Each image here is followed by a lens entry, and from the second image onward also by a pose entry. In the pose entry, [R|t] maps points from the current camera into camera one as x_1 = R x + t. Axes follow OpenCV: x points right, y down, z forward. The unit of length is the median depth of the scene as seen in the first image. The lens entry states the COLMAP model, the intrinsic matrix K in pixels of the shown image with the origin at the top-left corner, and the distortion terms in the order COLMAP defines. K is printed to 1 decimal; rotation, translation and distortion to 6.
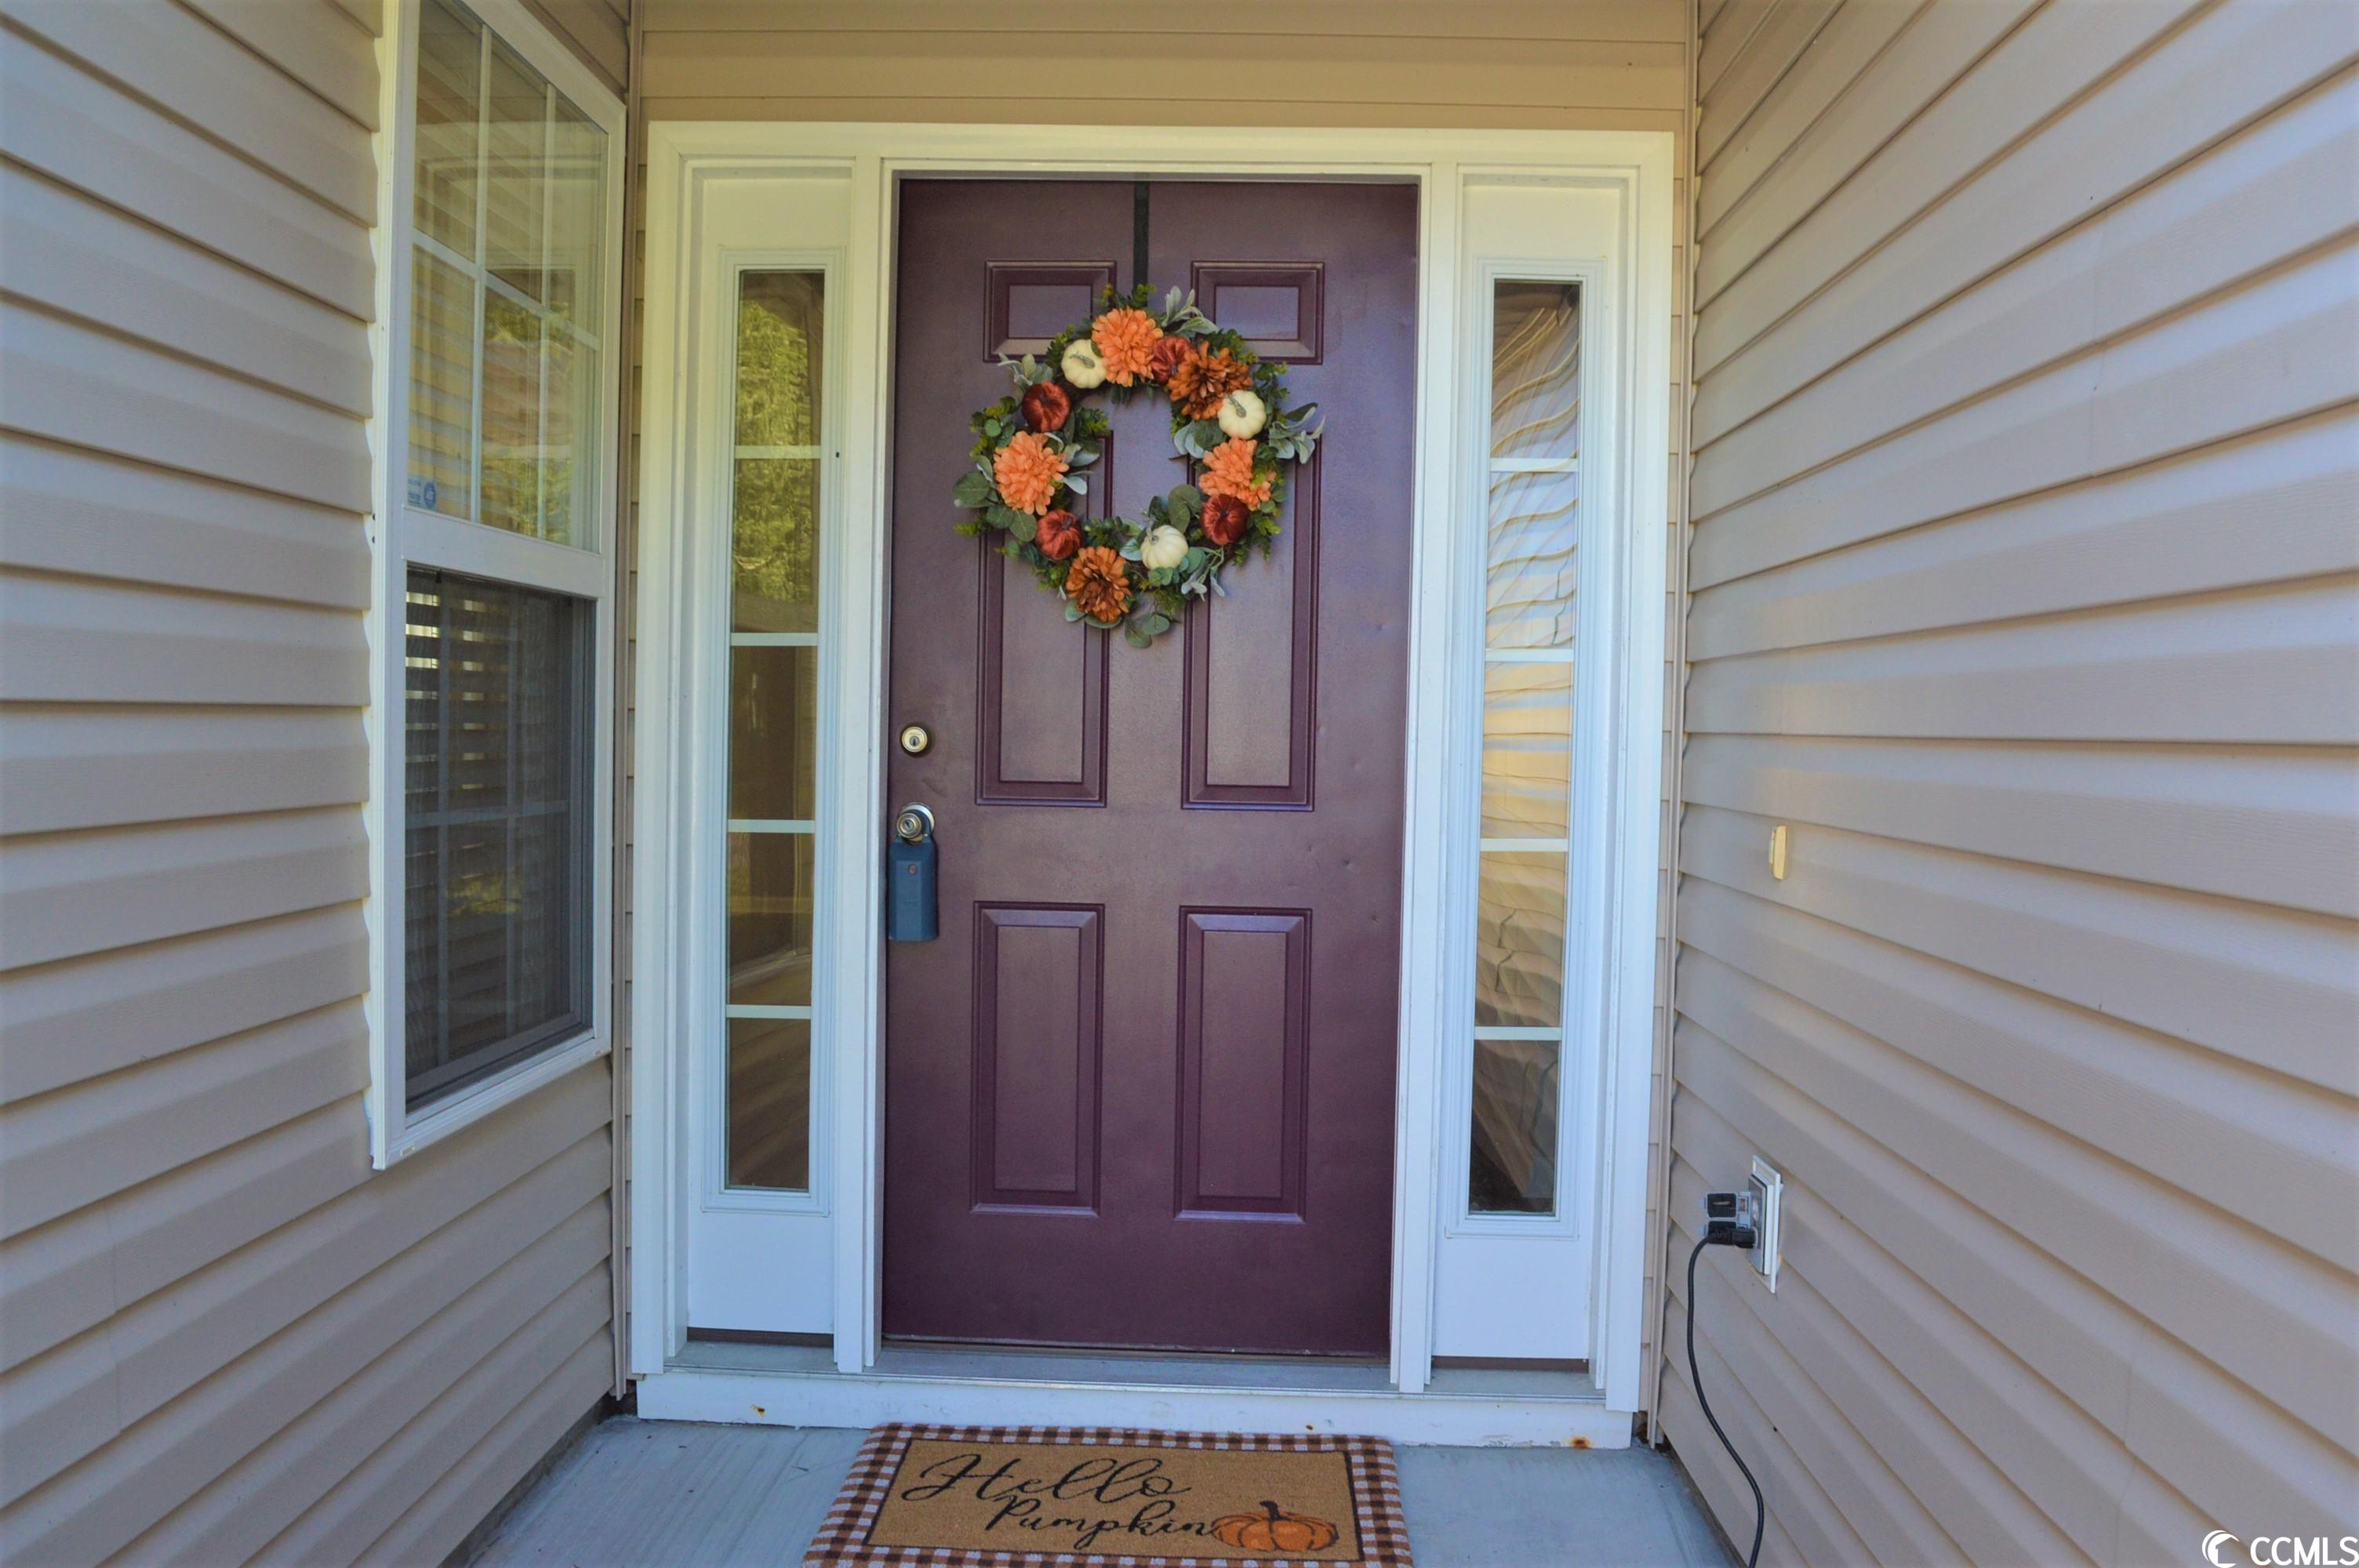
lens RADIAL K [[2088.0, 0, 1205.7], [0, 2088.0, 786.4], [0, 0, 1]] dist [-0.060490, -0.005096]
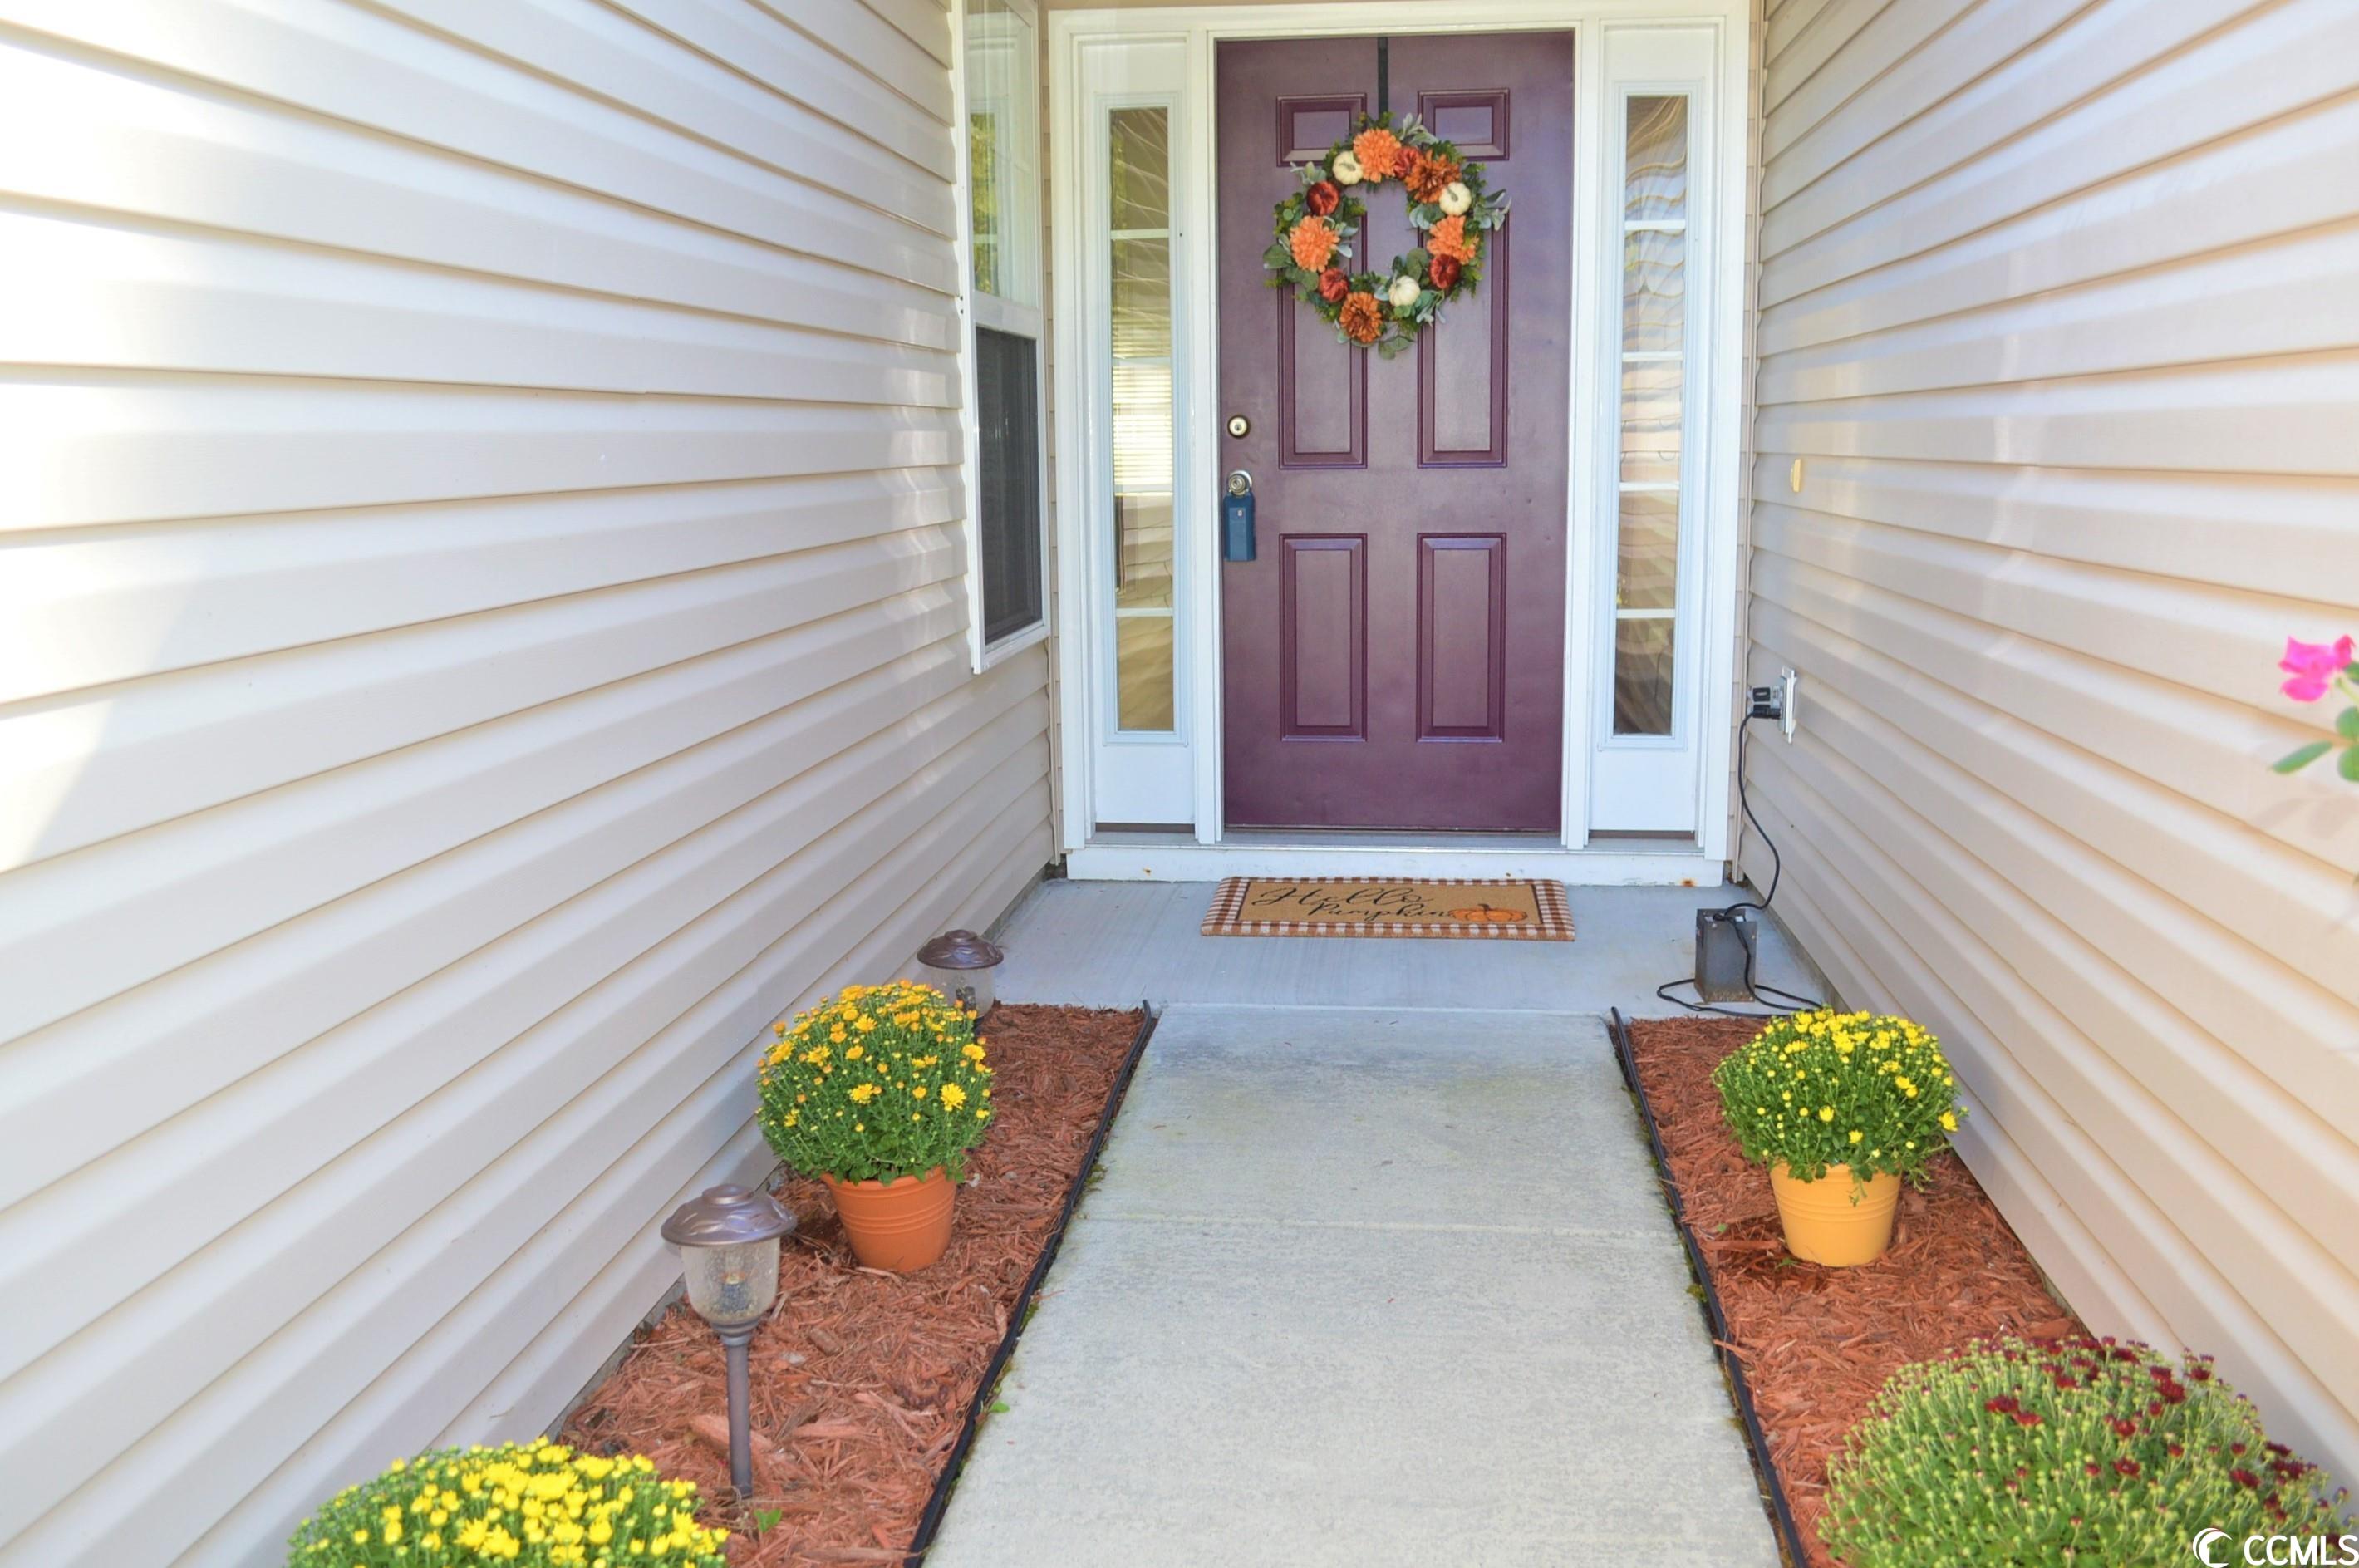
lens RADIAL K [[2088.4, 0, 1205.7], [0, 2088.4, 786.4], [0, 0, 1]] dist [-0.060490, -0.005096]
pose [[0.995828, -0.016155, -0.089804, -0.033169], [0.028105, 0.990658, 0.133442, 0.034054], [0.086810, -0.135409, 0.986979, -0.529955]]
